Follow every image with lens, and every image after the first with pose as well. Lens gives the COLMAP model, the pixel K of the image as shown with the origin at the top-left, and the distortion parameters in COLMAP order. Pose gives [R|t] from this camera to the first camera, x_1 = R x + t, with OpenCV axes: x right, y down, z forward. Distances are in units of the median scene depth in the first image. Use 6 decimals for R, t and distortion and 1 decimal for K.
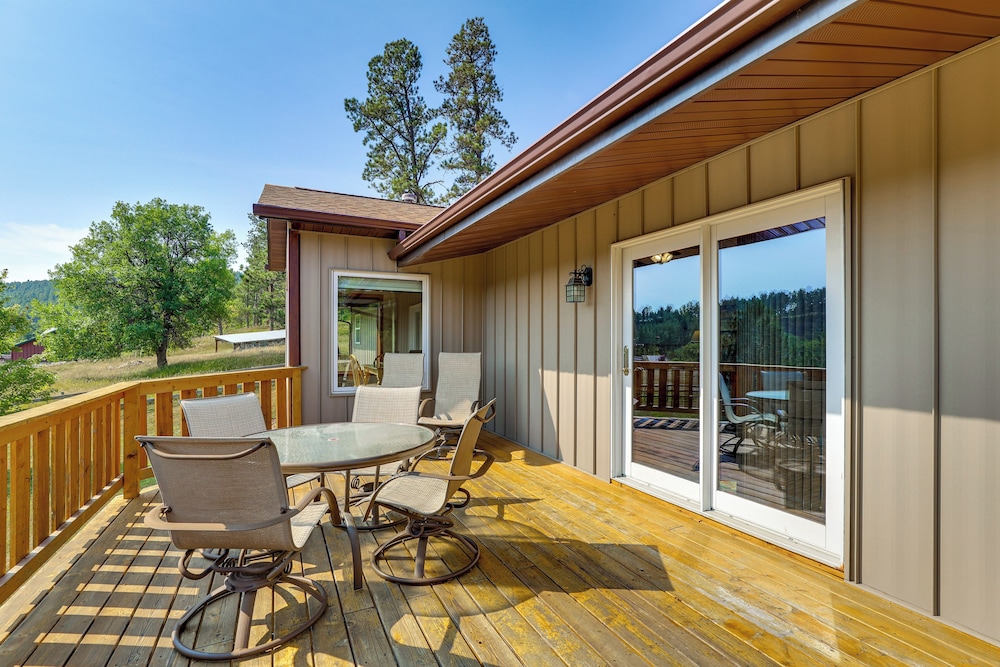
lens RADIAL K [[473.9, 0, 491.9], [0, 473.9, 334.4], [0, 0, 1]] dist [-0.001140, 0.000066]
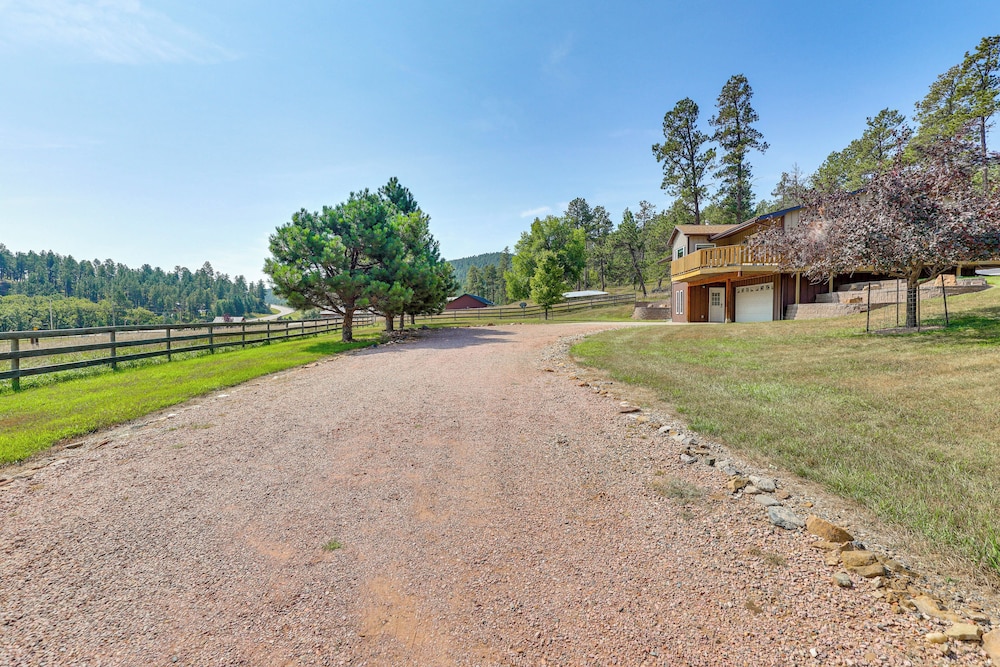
lens RADIAL K [[473.9, 0, 491.9], [0, 473.9, 334.4], [0, 0, 1]] dist [-0.001140, 0.000066]
pose [[0.863869, 0.010692, -0.503603, 0.058243], [0.014981, 0.998787, 0.046904, 0.094634], [0.503494, -0.048063, 0.862661, -0.757294]]
